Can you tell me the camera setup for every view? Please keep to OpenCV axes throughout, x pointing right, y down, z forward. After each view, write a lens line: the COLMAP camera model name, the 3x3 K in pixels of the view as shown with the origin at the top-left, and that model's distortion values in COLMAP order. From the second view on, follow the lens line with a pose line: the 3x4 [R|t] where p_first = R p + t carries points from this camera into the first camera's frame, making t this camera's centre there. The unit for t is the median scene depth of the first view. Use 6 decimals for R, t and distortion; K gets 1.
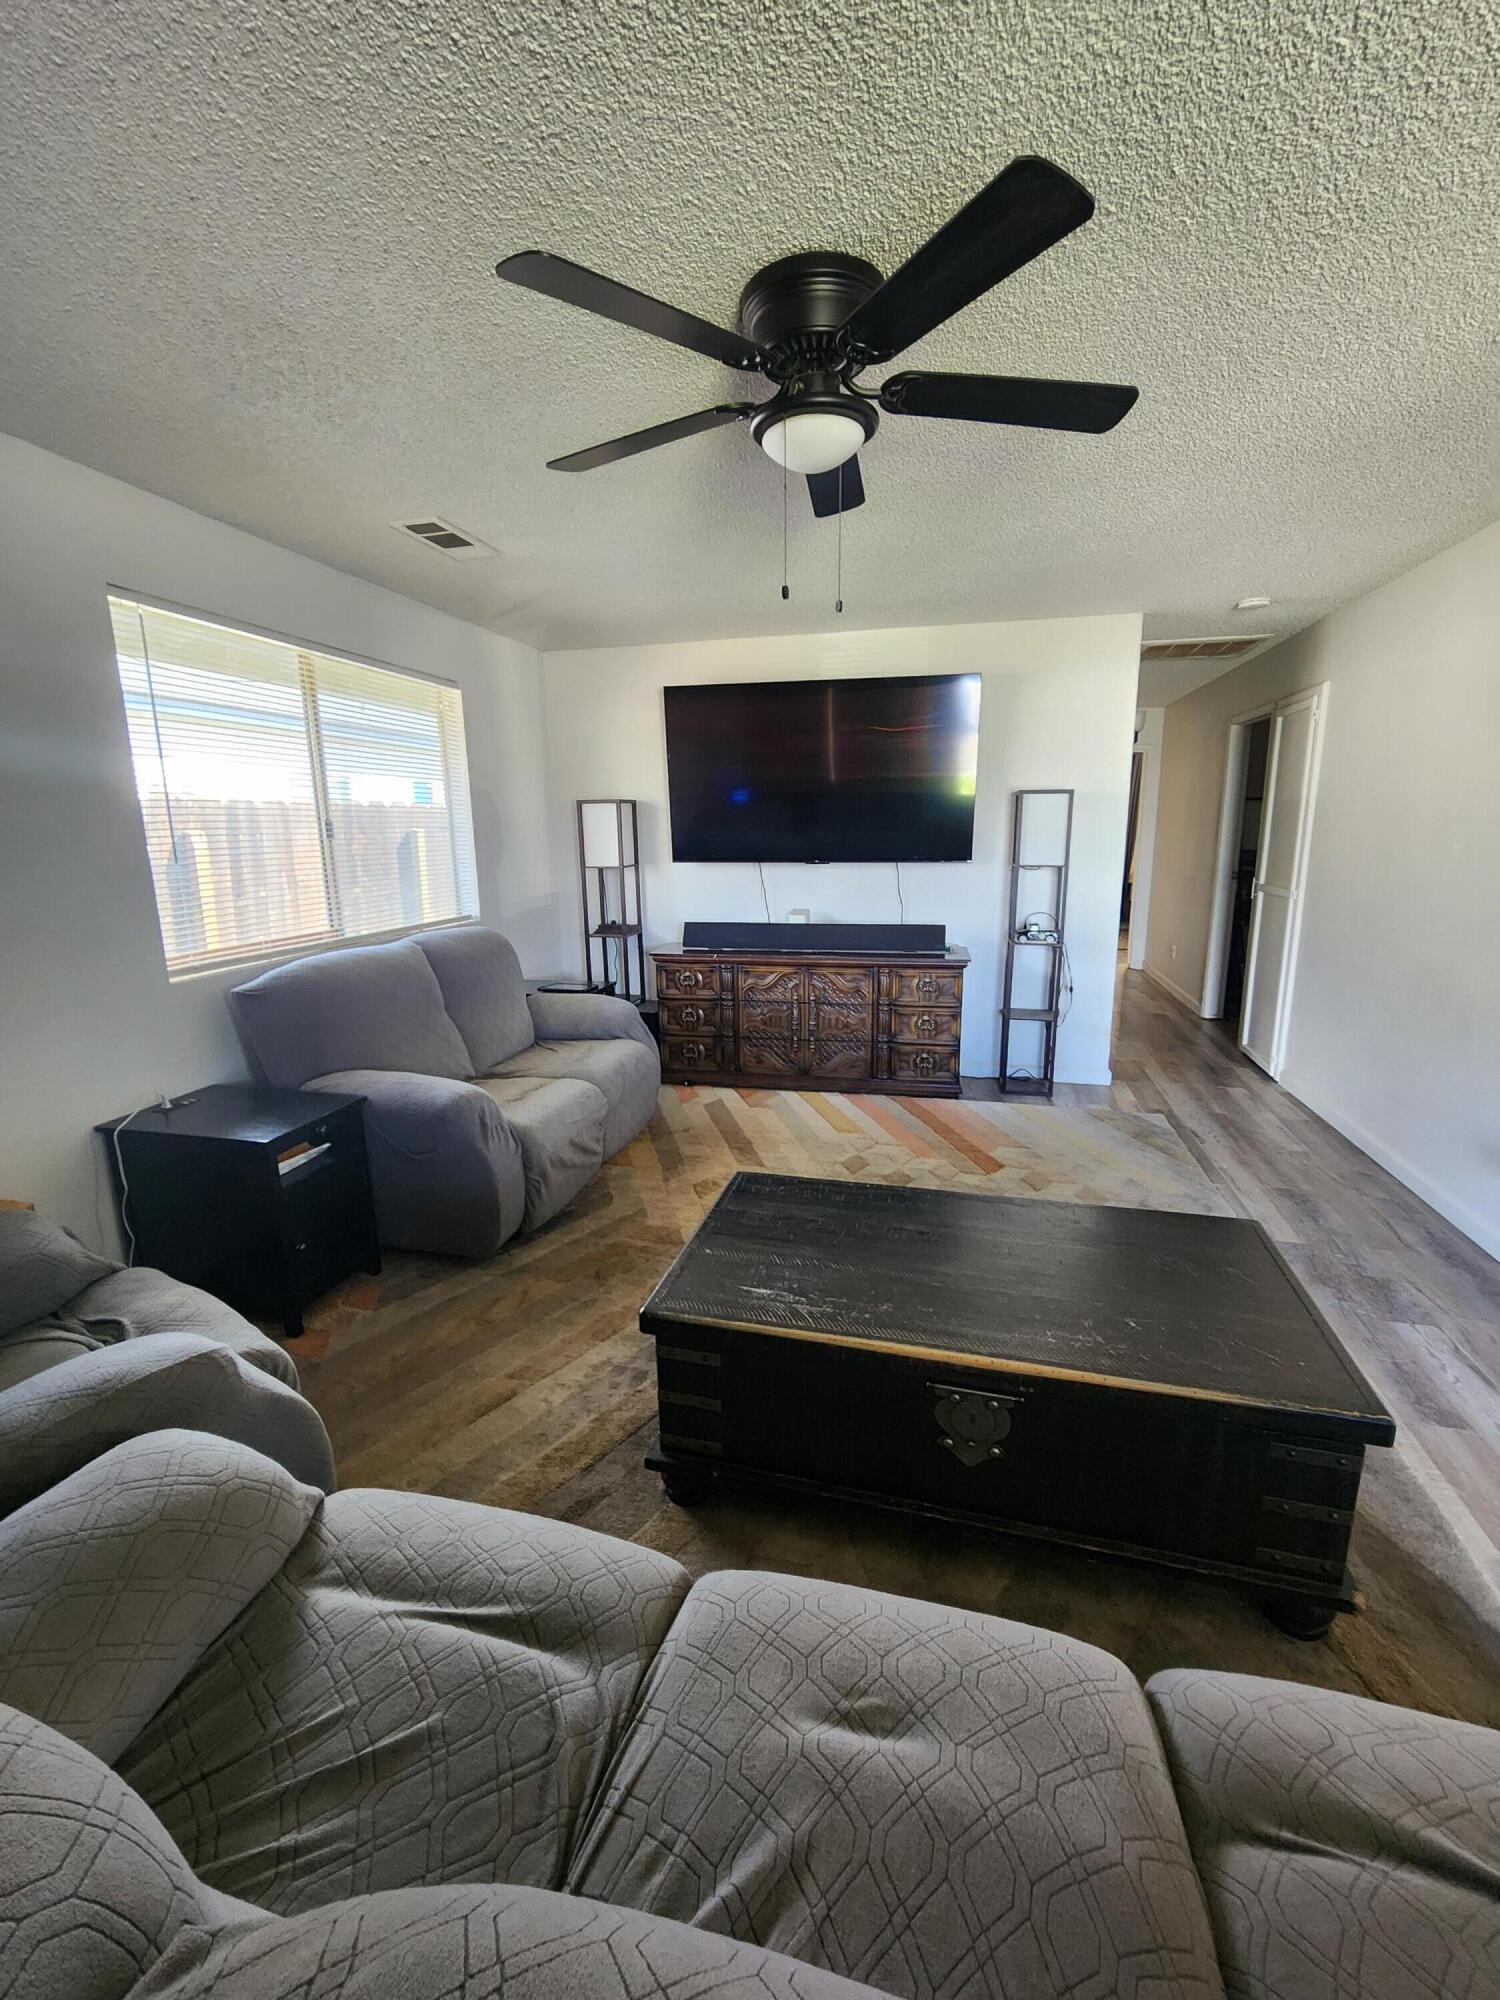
lens RADIAL K [[811.3, 0, 752.0], [0, 811.3, 1009.2], [0, 0, 1]] dist [0.001083, 0.000038]
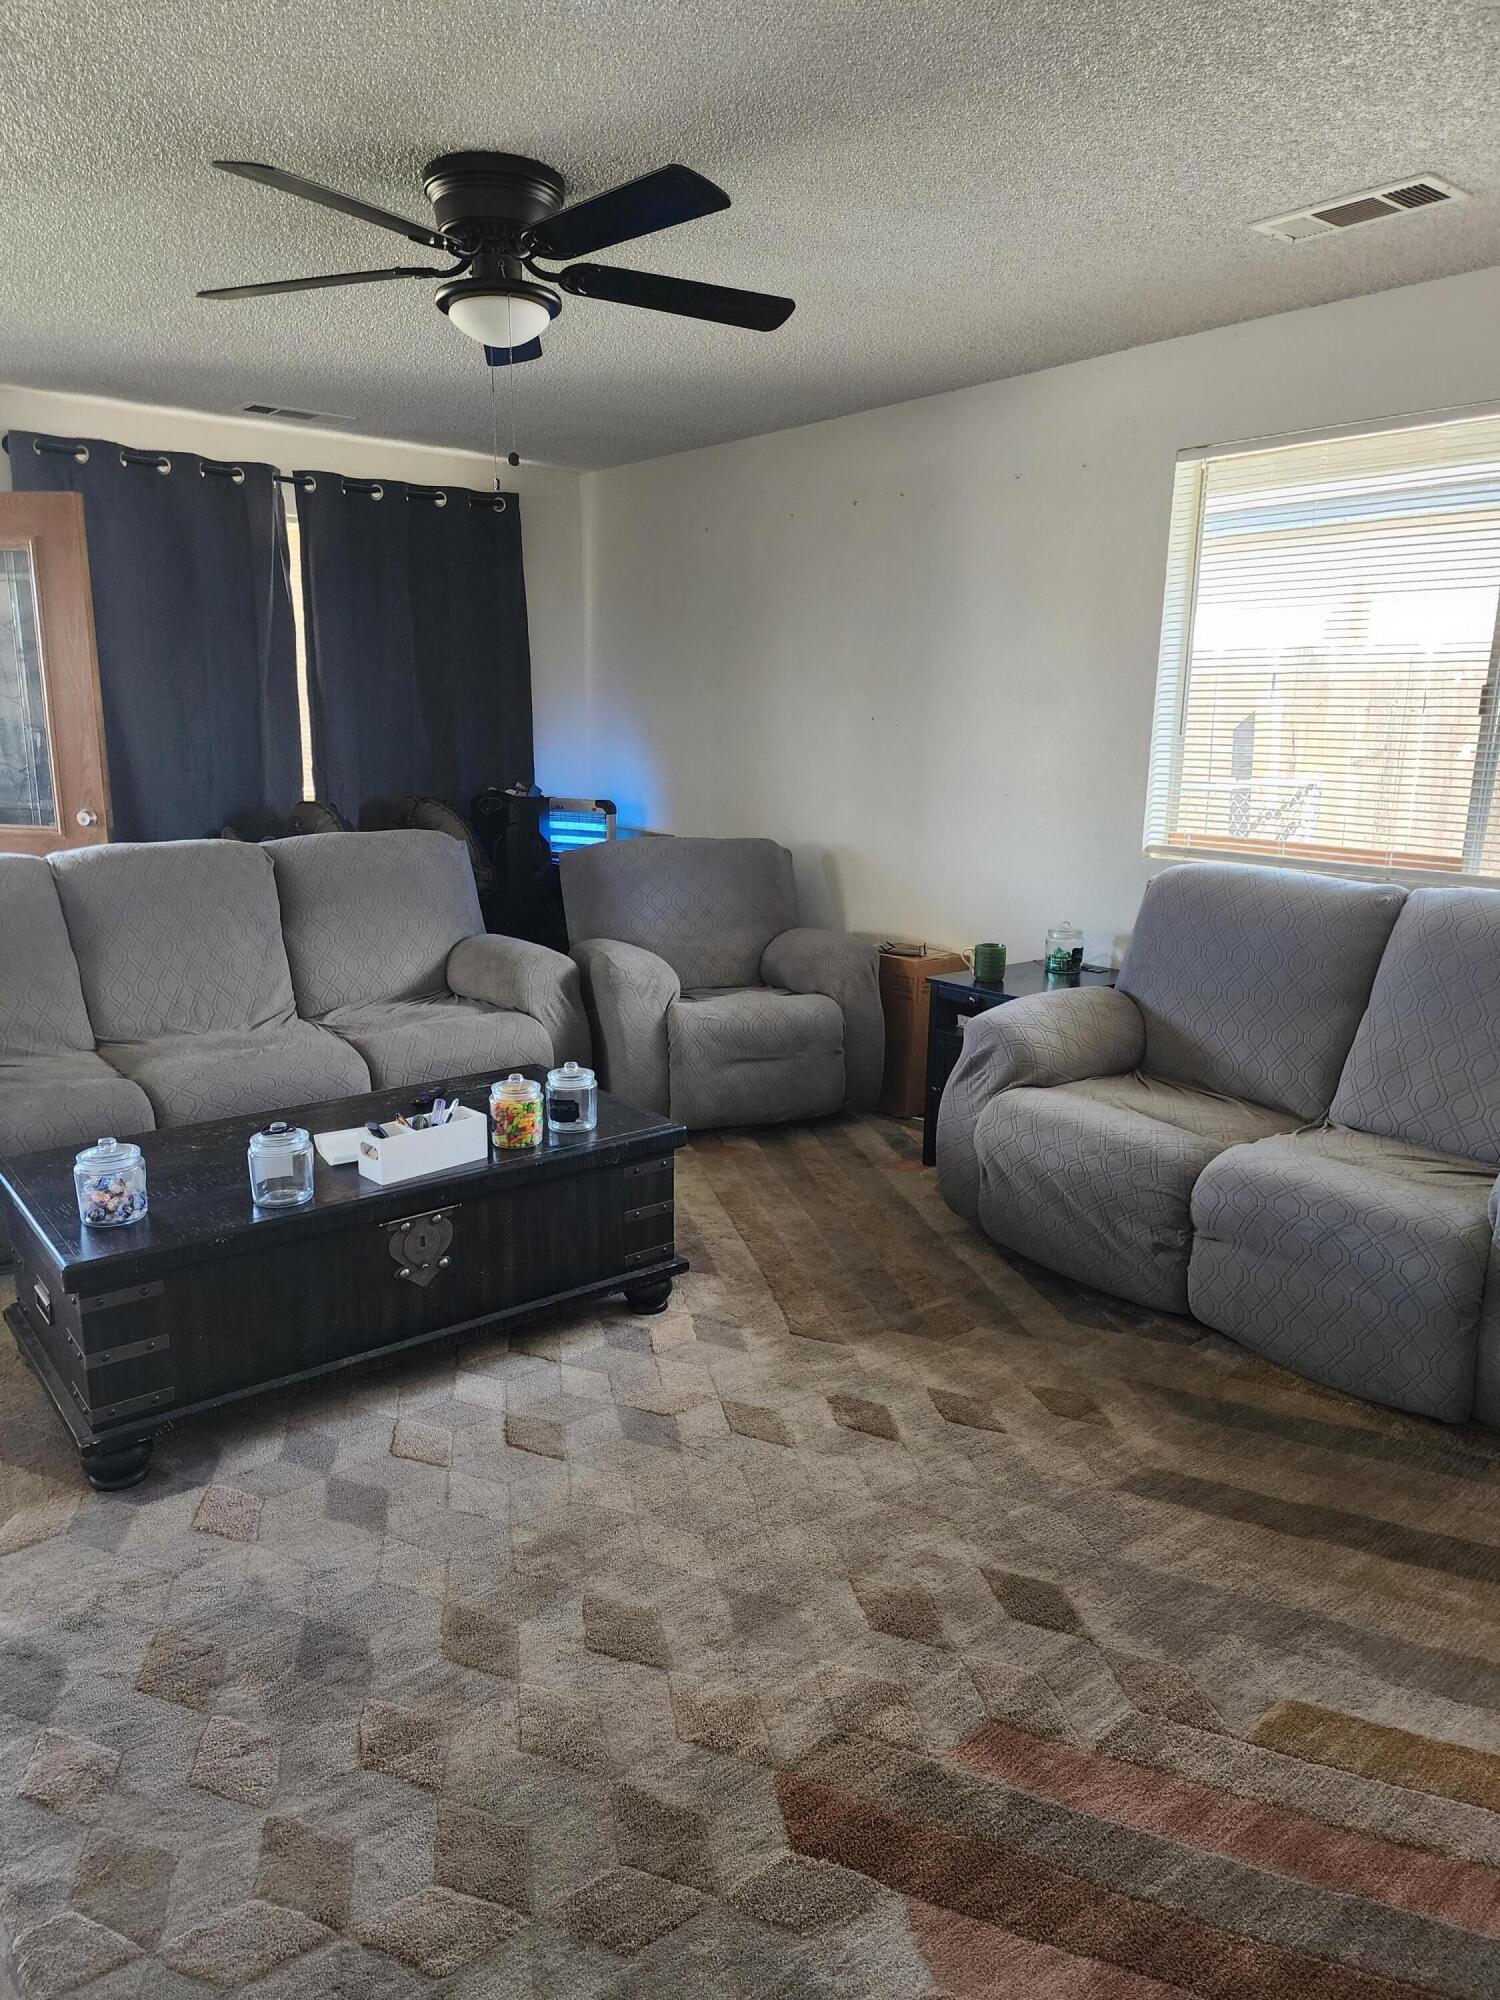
lens RADIAL K [[1332.5, 0, 748.9], [0, 1332.5, 992.5], [0, 0, 1]] dist [0.066045, -0.050928]
pose [[-0.586504, 0.180102, -0.789668, 0.724844], [-0.181145, 0.921099, 0.344619, -0.291072], [0.789430, 0.345165, -0.507604, 1.250141]]
